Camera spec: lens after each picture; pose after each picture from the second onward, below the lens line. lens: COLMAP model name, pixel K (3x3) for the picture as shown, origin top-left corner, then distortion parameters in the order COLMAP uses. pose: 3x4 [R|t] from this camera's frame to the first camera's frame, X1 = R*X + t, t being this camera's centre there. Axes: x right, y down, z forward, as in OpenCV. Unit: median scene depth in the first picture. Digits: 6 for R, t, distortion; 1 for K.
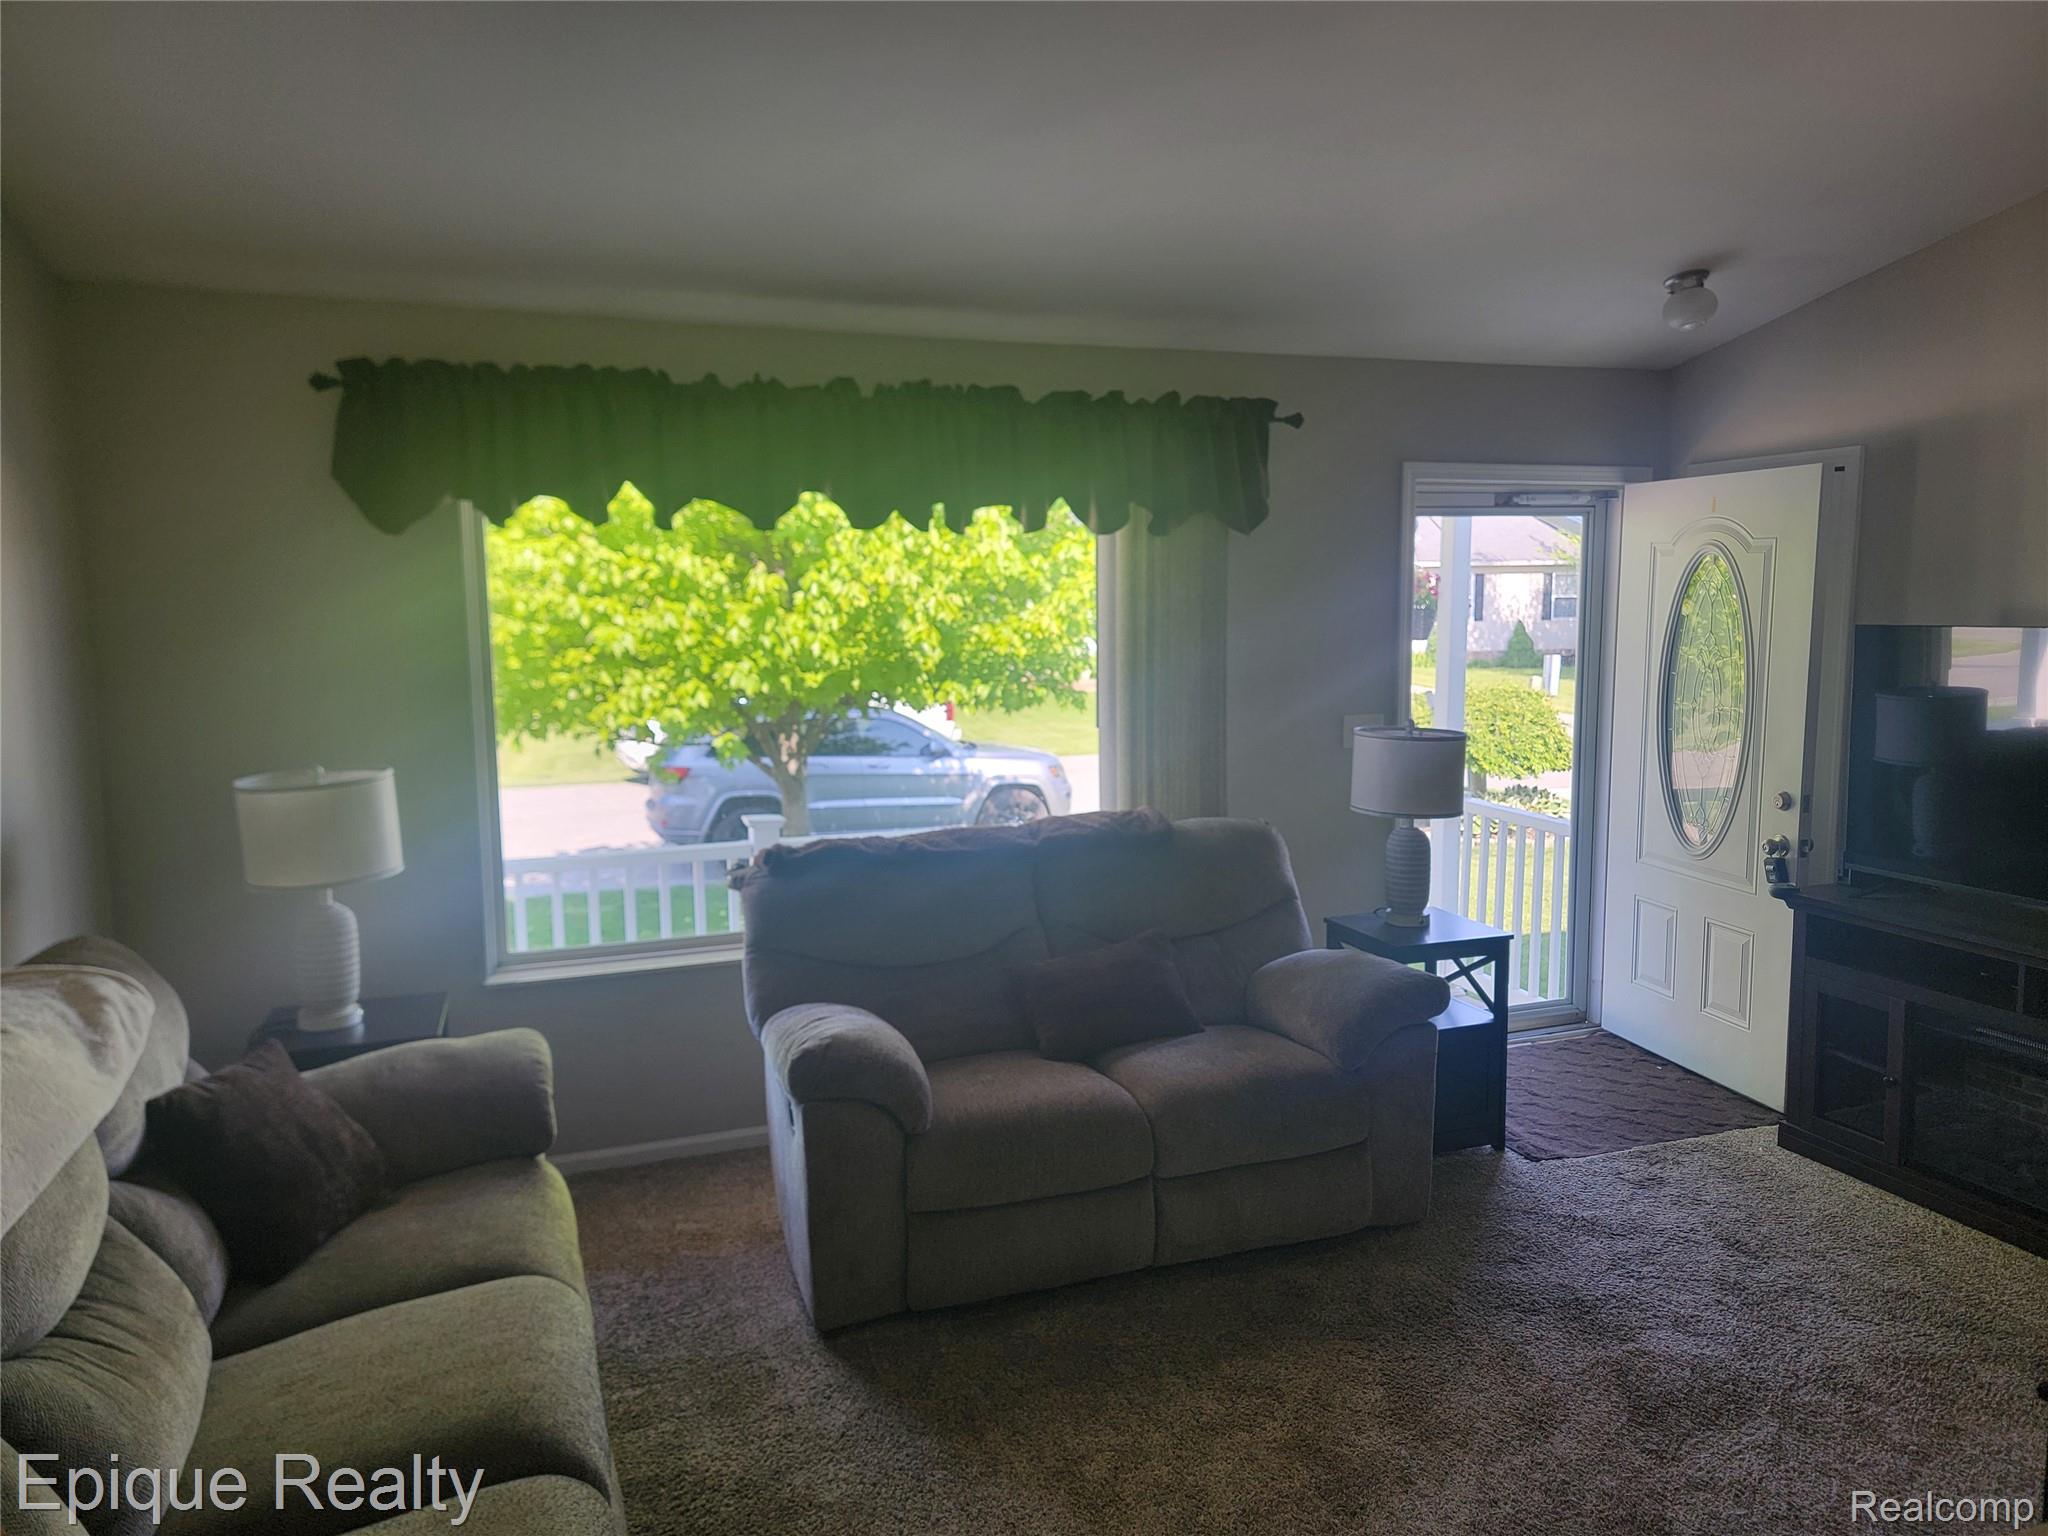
lens RADIAL K [[1423.6, 0, 1033.9], [0, 1423.6, 755.8], [0, 0, 1]] dist [0.076667, -0.066340]
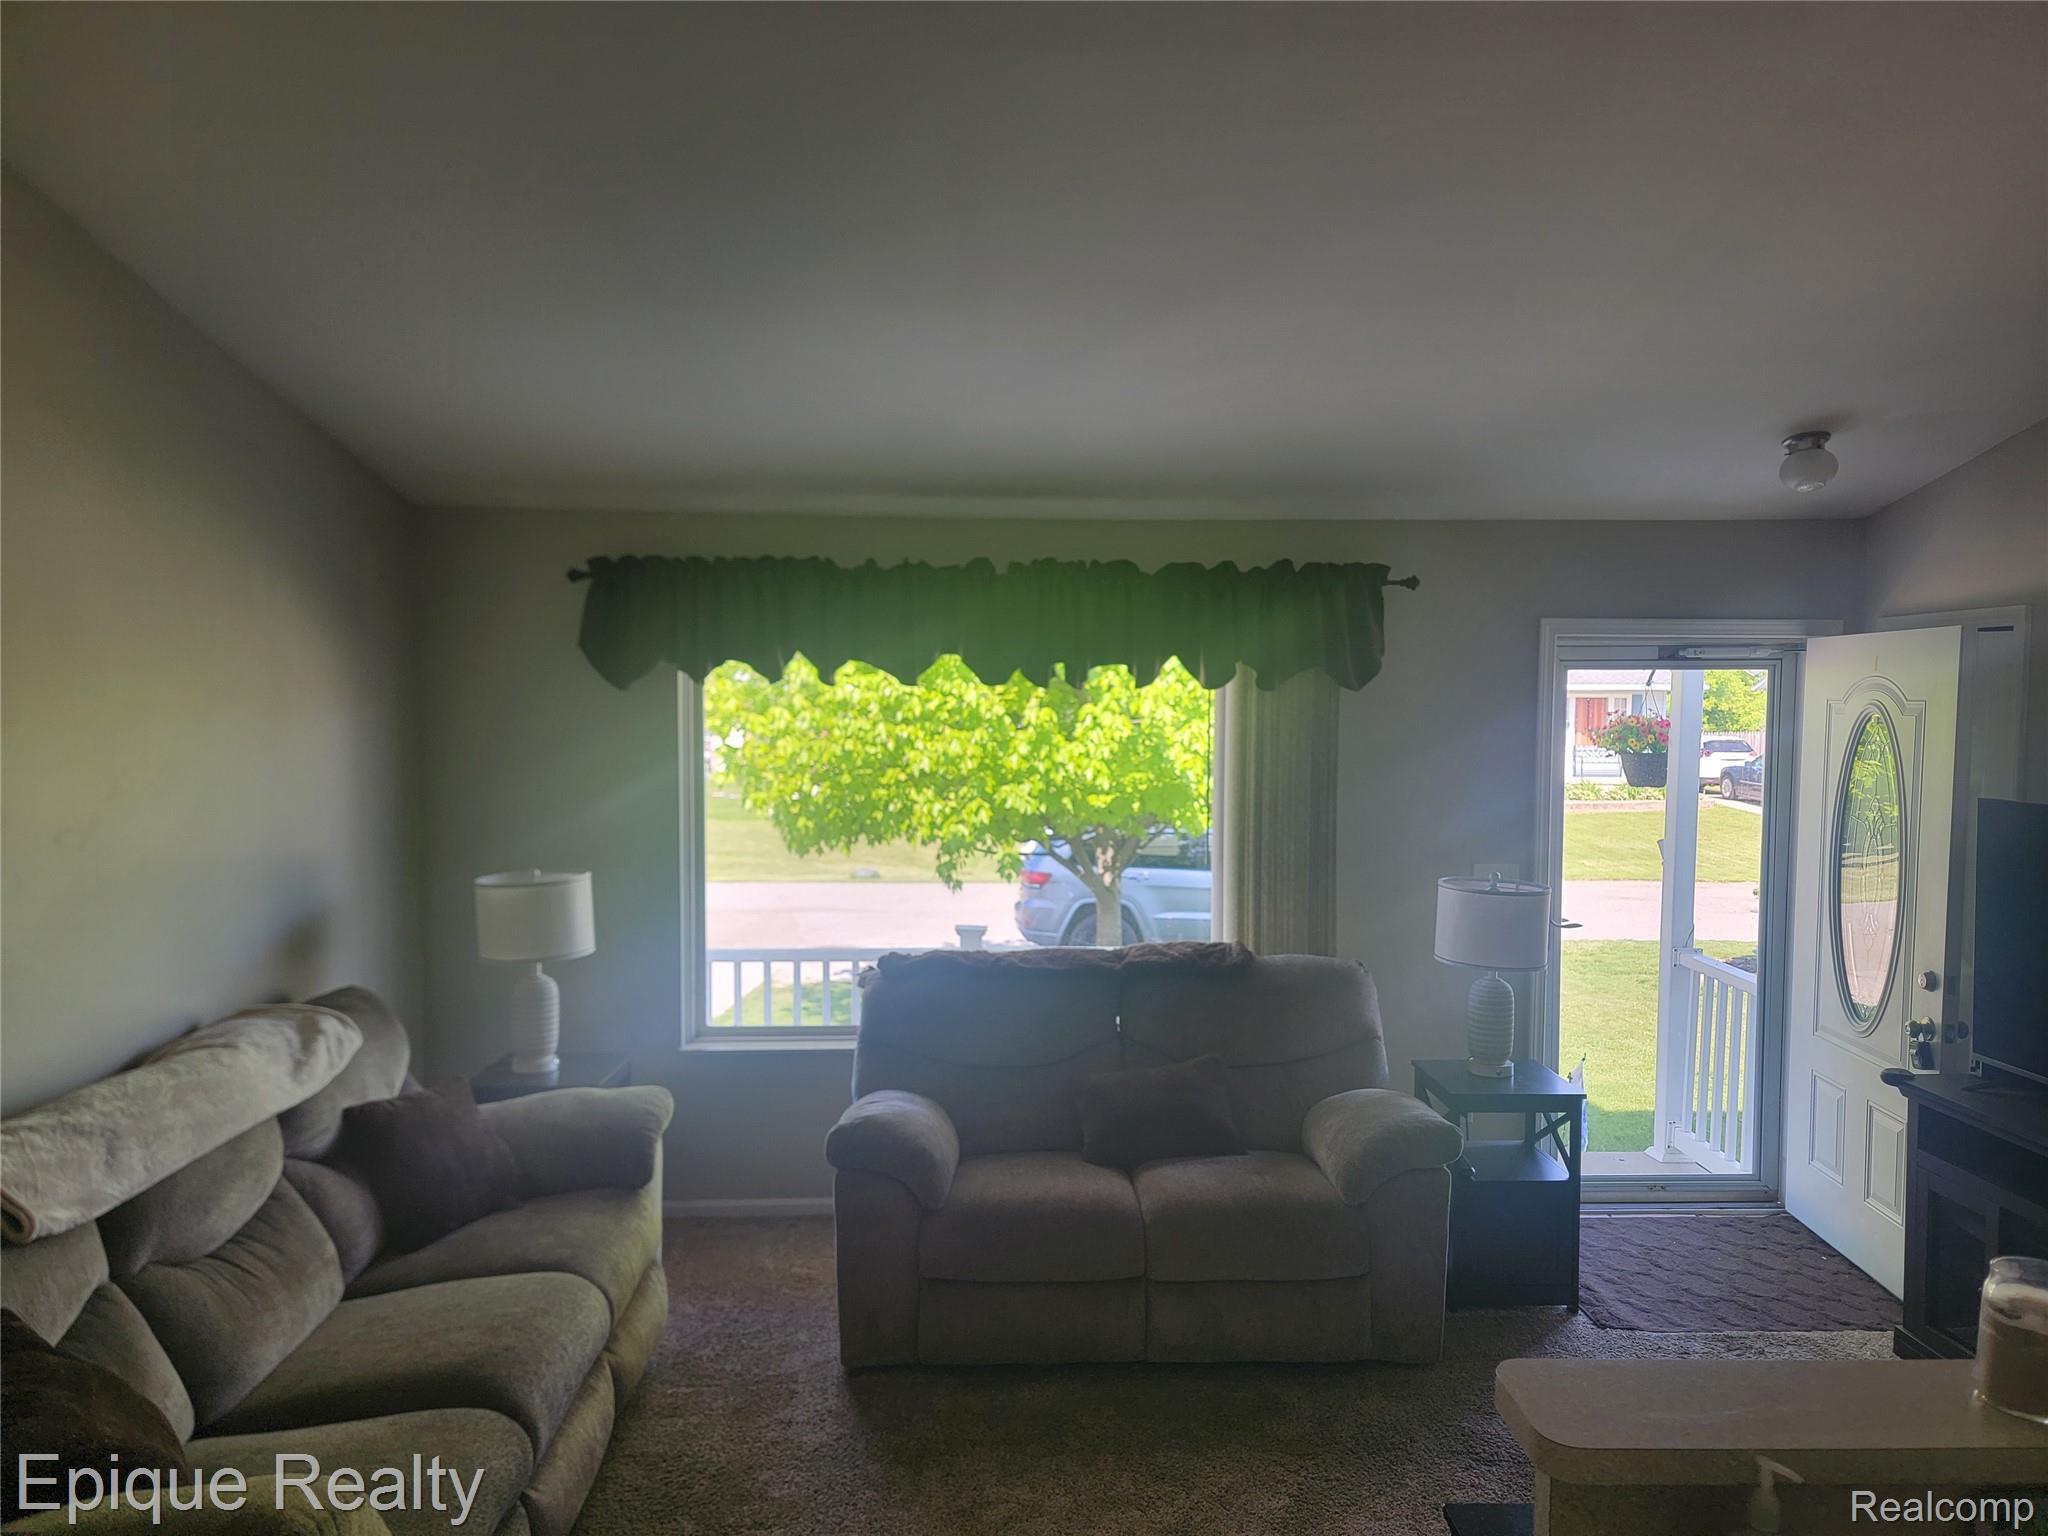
lens RADIAL K [[1423.6, 0, 1054.9], [0, 1423.6, 783.3], [0, 0, 1]] dist [0.076667, -0.066340]
pose [[0.950247, 0.031605, -0.309889, 0.296173], [-0.048954, 0.997629, -0.048365, -0.025643], [0.307626, 0.061129, 0.949542, -0.082584]]
